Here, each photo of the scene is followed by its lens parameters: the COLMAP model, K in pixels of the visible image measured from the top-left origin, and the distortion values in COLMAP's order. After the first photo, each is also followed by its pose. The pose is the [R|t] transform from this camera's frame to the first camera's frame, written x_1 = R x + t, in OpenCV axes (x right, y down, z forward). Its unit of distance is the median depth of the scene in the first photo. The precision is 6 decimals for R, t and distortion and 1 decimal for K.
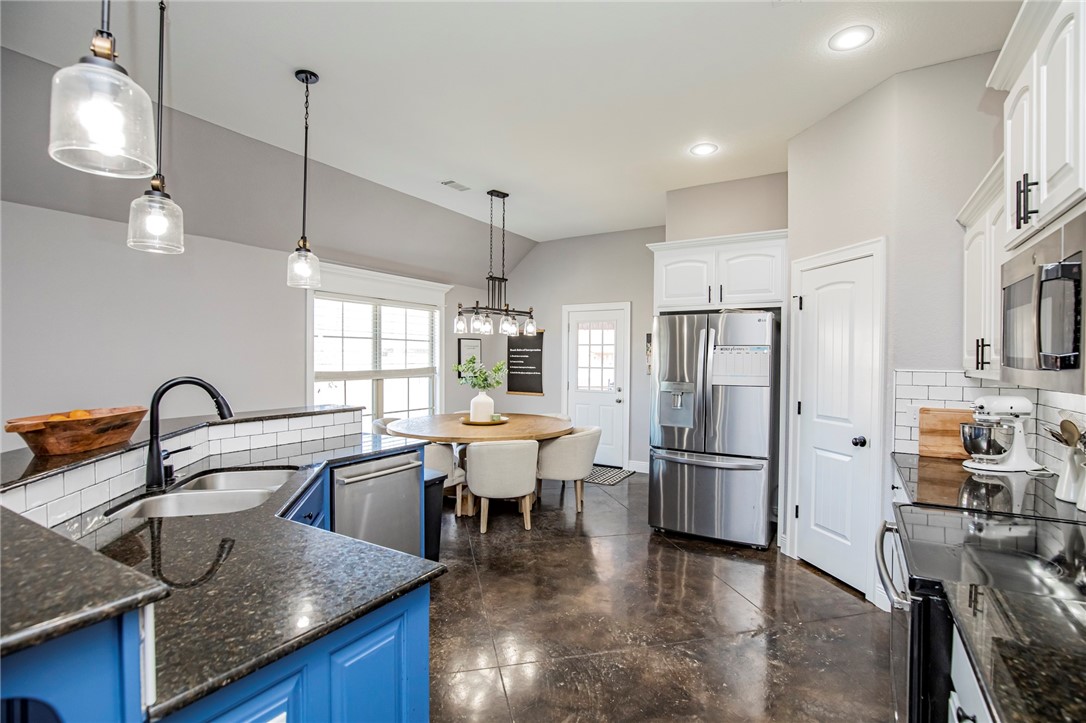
lens RADIAL K [[505.0, 0, 547.7], [0, 505.0, 363.7], [0, 0, 1]] dist [-0.032655, 0.005569]
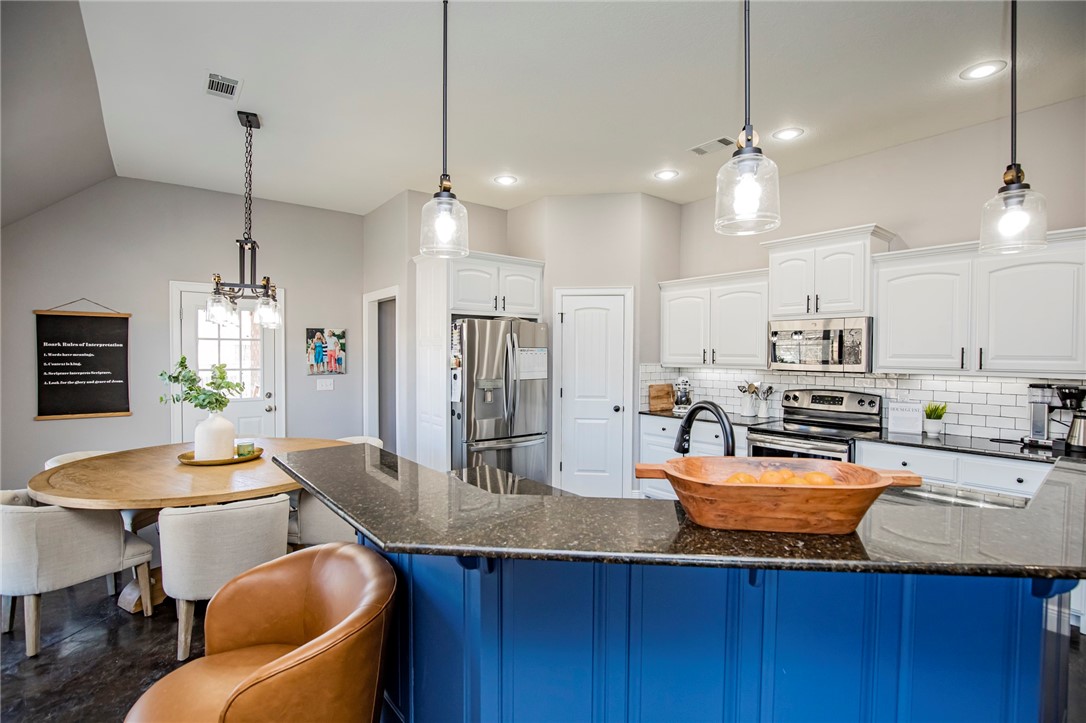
lens RADIAL K [[505.0, 0, 559.3], [0, 505.0, 364.5], [0, 0, 1]] dist [-0.032655, 0.005569]
pose [[0.335514, -0.026518, 0.941662, -0.824441], [0.007748, 0.999648, 0.025390, -0.026784], [-0.942003, -0.001223, 0.335601, 0.523769]]
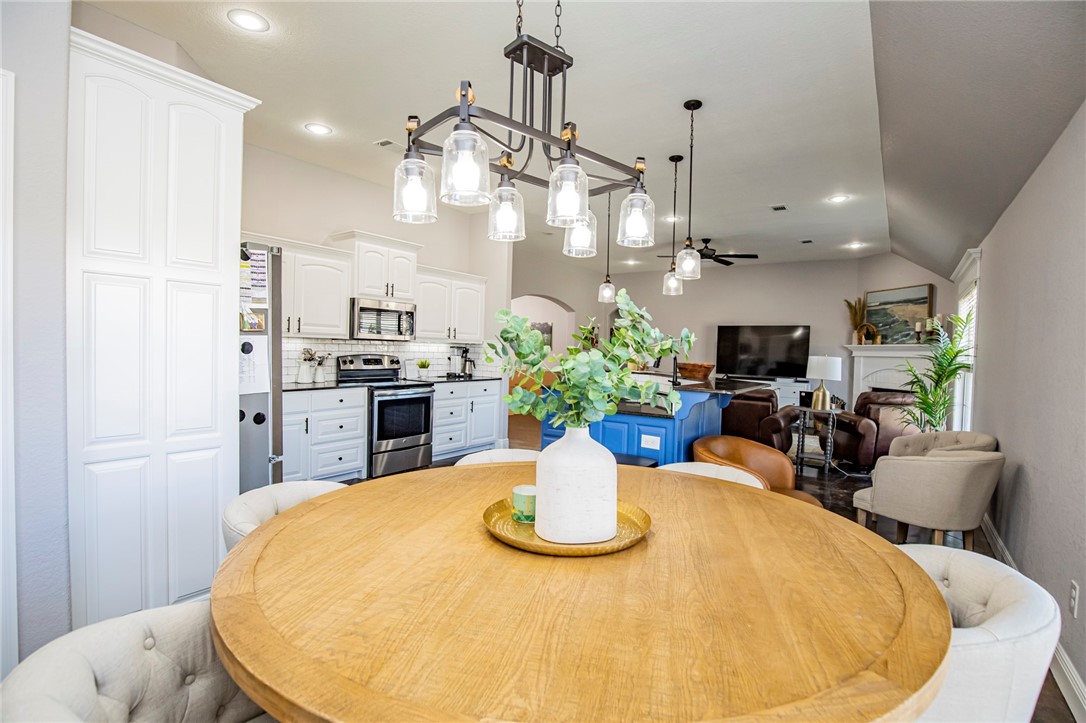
lens RADIAL K [[505.0, 0, 558.2], [0, 505.0, 367.6], [0, 0, 1]] dist [-0.032655, 0.005569]
pose [[-0.997869, -0.037618, 0.053309, -0.202258], [-0.035035, 0.998204, 0.048596, 0.010968], [-0.055041, 0.046625, -0.997395, 1.804892]]
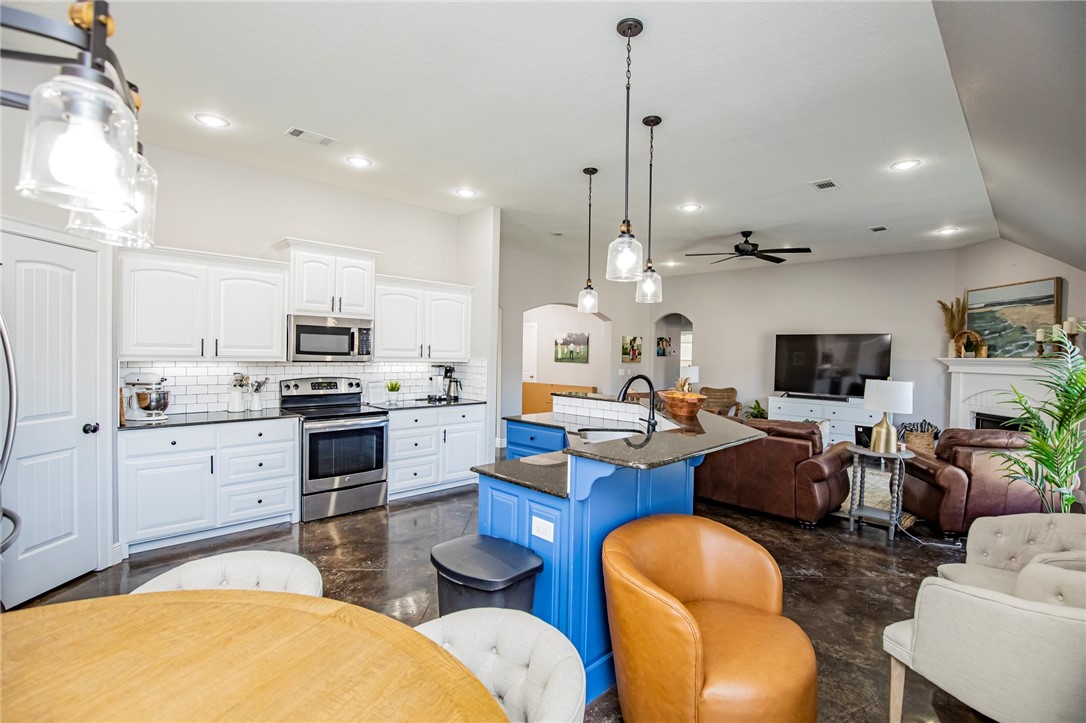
lens RADIAL K [[505.0, 0, 553.0], [0, 505.0, 367.2], [0, 0, 1]] dist [-0.032655, 0.005569]
pose [[-0.973700, -0.034972, 0.225133, -0.452520], [-0.026480, 0.998823, 0.040630, -0.032584], [-0.226289, 0.033600, -0.973480, 1.487546]]
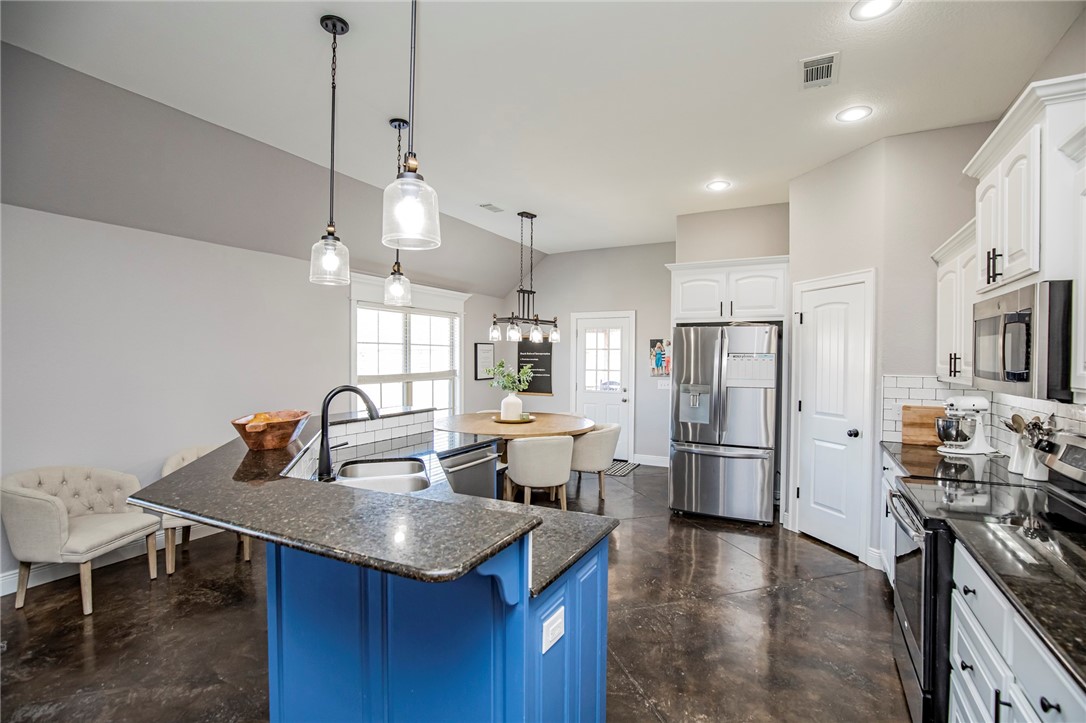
lens RADIAL K [[505.0, 0, 542.9], [0, 505.0, 363.4], [0, 0, 1]] dist [-0.032655, 0.005569]
pose [[0.998028, -0.001899, 0.062737, -0.183268], [0.001745, 0.999995, 0.002521, -0.017380], [-0.062741, -0.002406, 0.998027, -0.153086]]
